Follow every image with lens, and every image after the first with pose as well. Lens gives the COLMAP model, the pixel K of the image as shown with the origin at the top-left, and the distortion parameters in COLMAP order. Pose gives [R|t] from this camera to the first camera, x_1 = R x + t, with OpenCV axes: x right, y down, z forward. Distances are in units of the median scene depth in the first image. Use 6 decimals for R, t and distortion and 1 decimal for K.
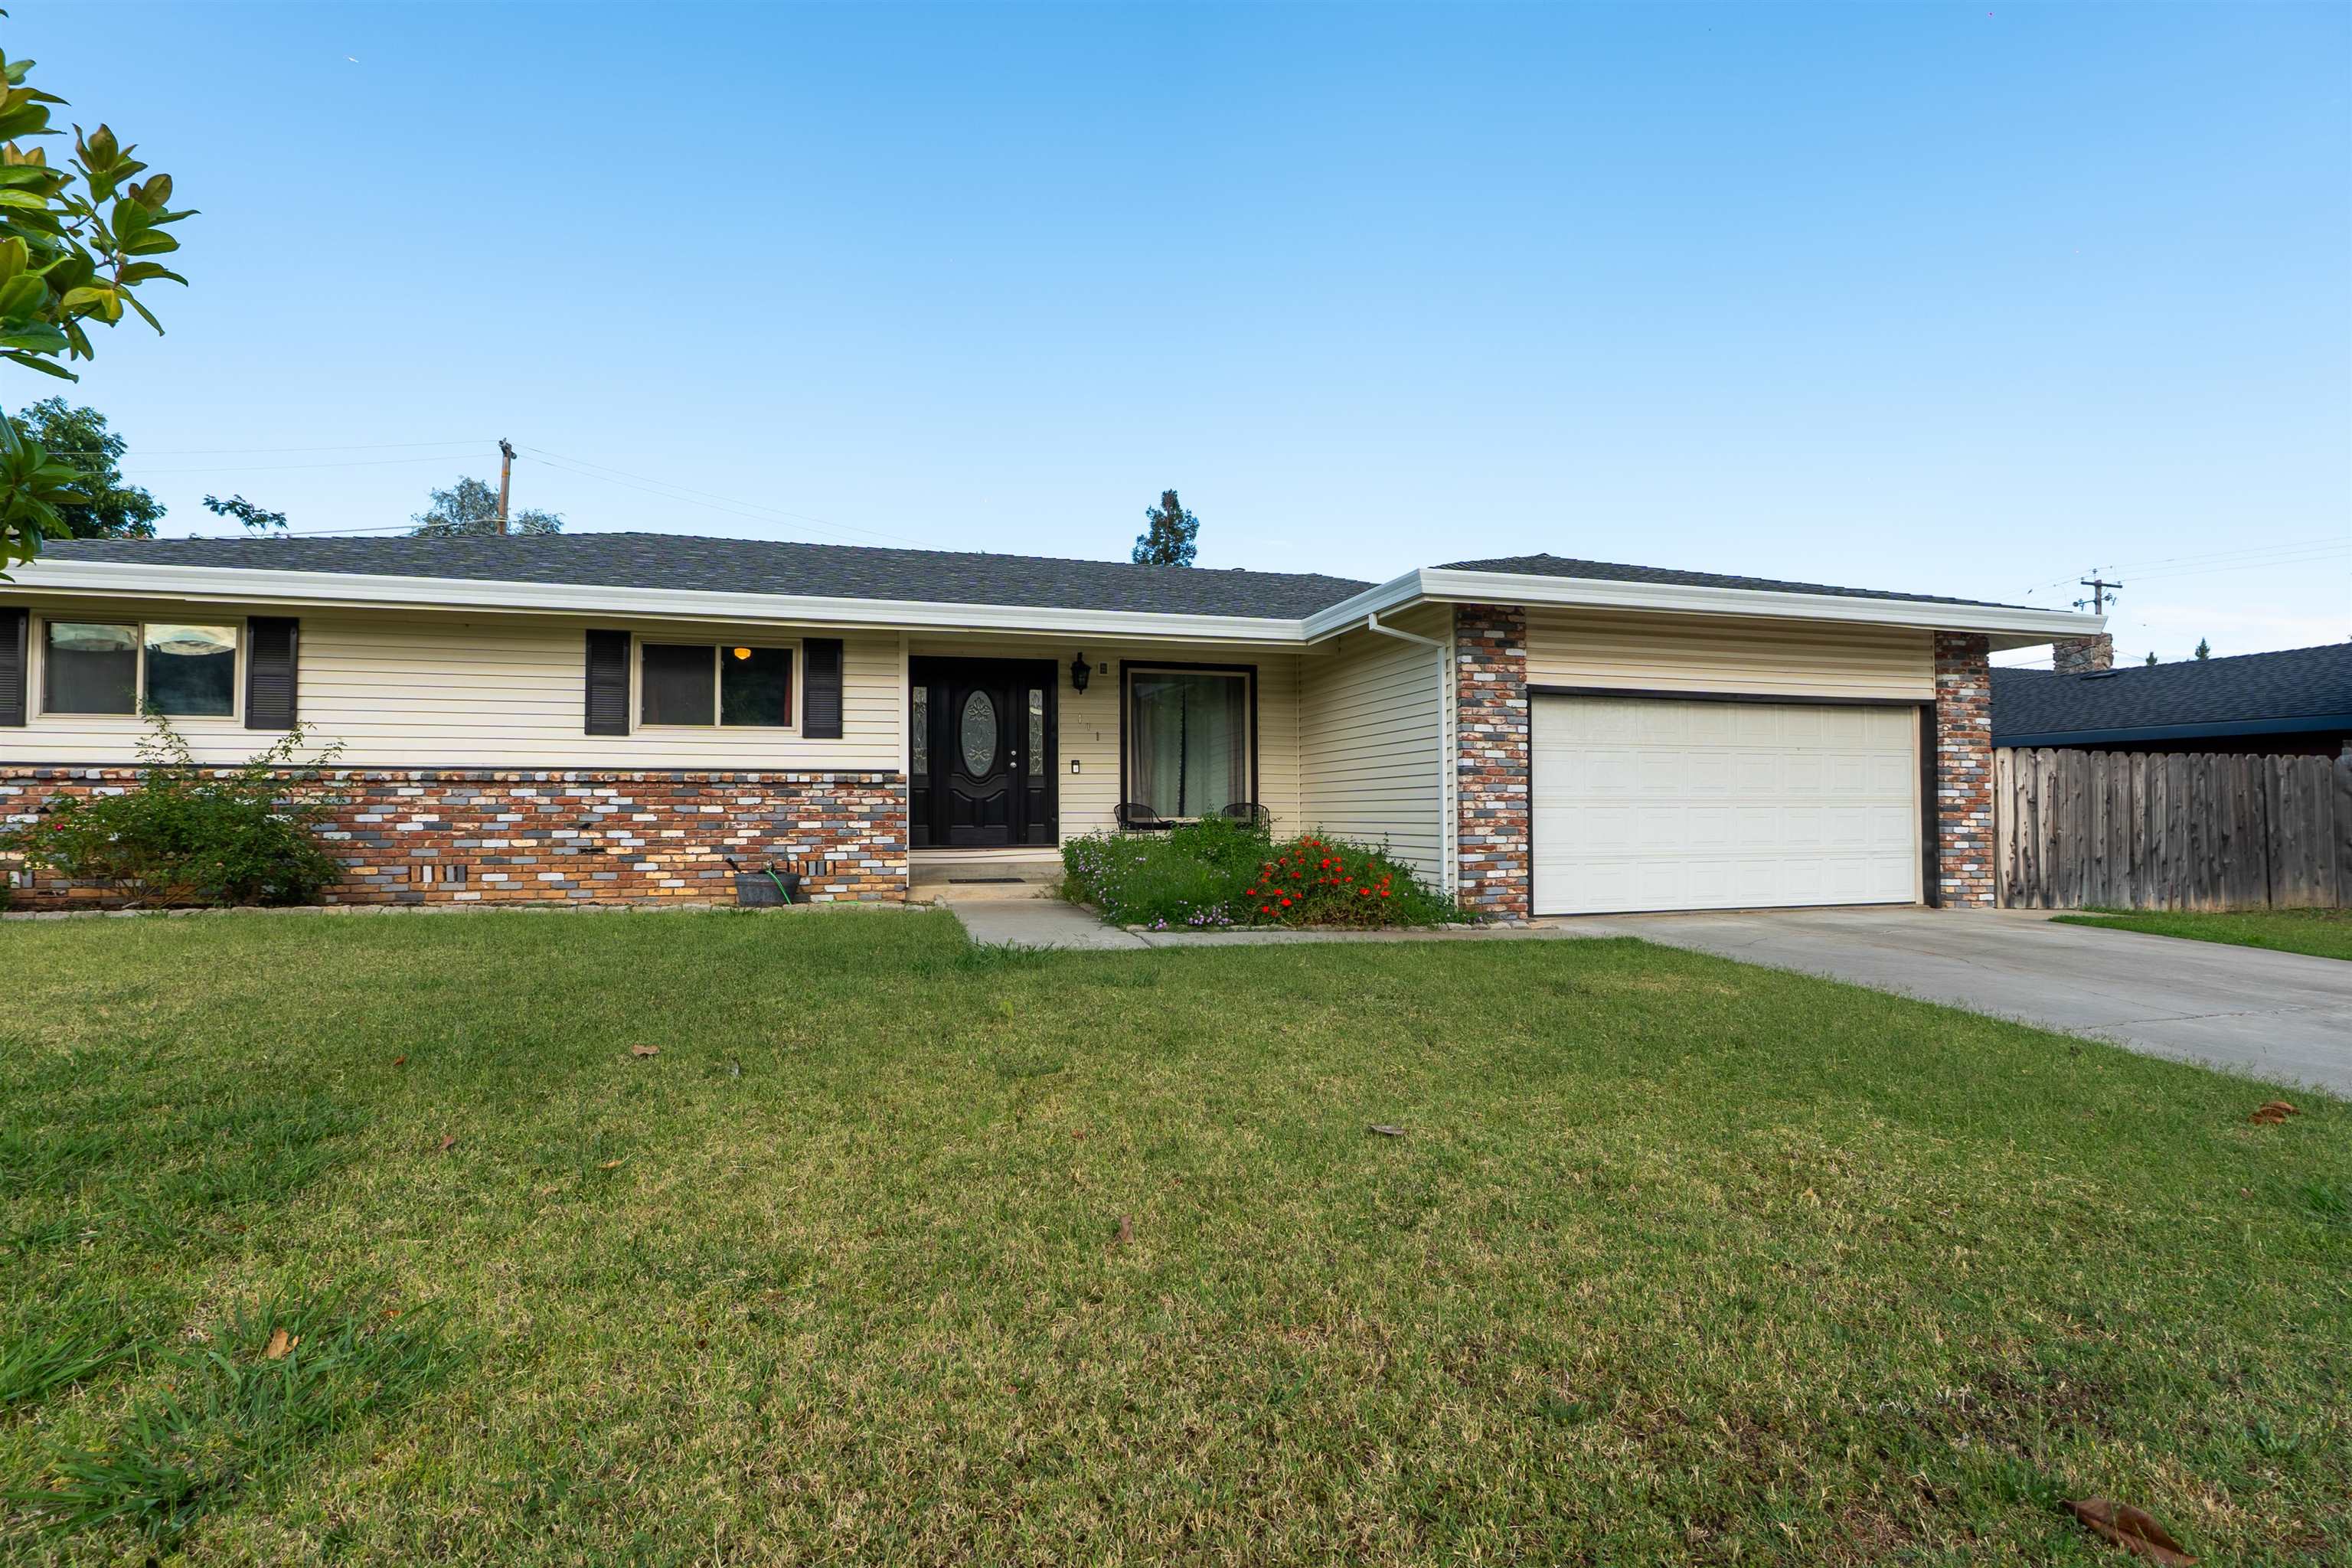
lens RADIAL K [[1075.3, 0, 1174.3], [0, 1075.3, 787.5], [0, 0, 1]] dist [-0.010731, 0.000021]
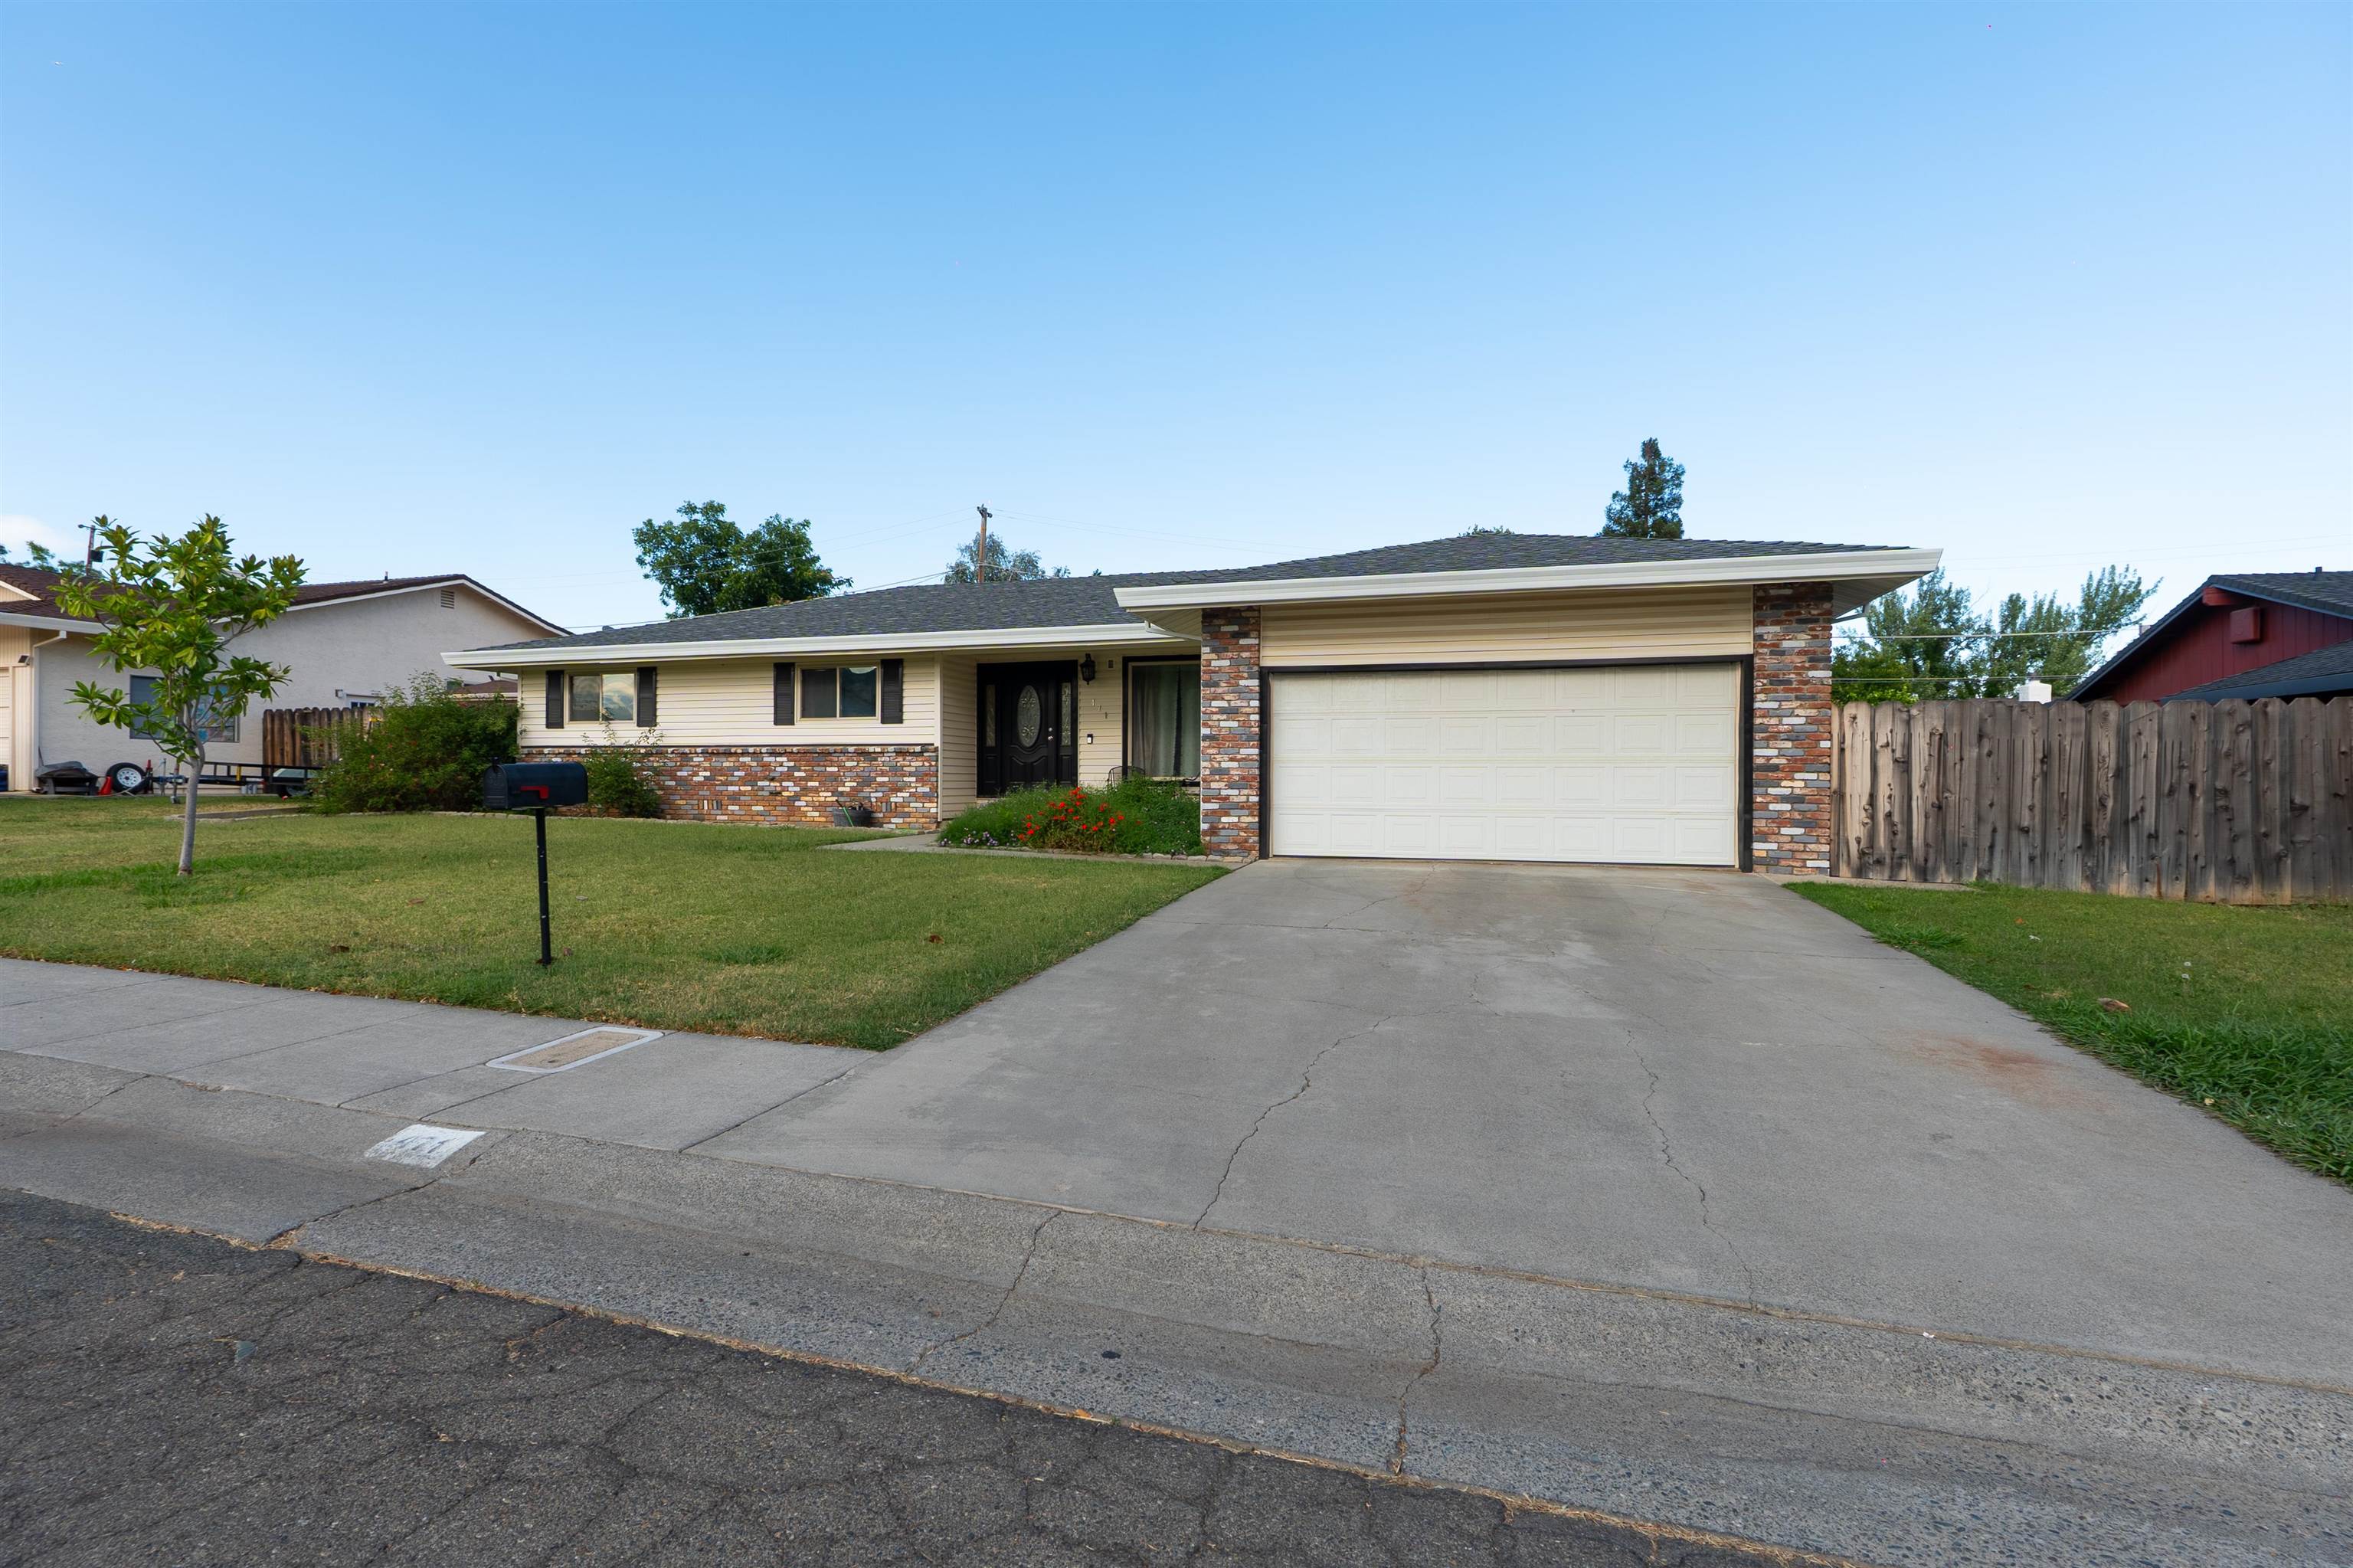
lens RADIAL K [[1075.8, 0, 1174.8], [0, 1075.8, 787.5], [0, 0, 1]] dist [-0.010731, 0.000021]
pose [[0.842568, 0.008056, -0.538530, 0.847909], [0.005685, 0.999699, 0.023849, 0.011602], [0.538560, -0.023156, 0.842269, -0.088557]]
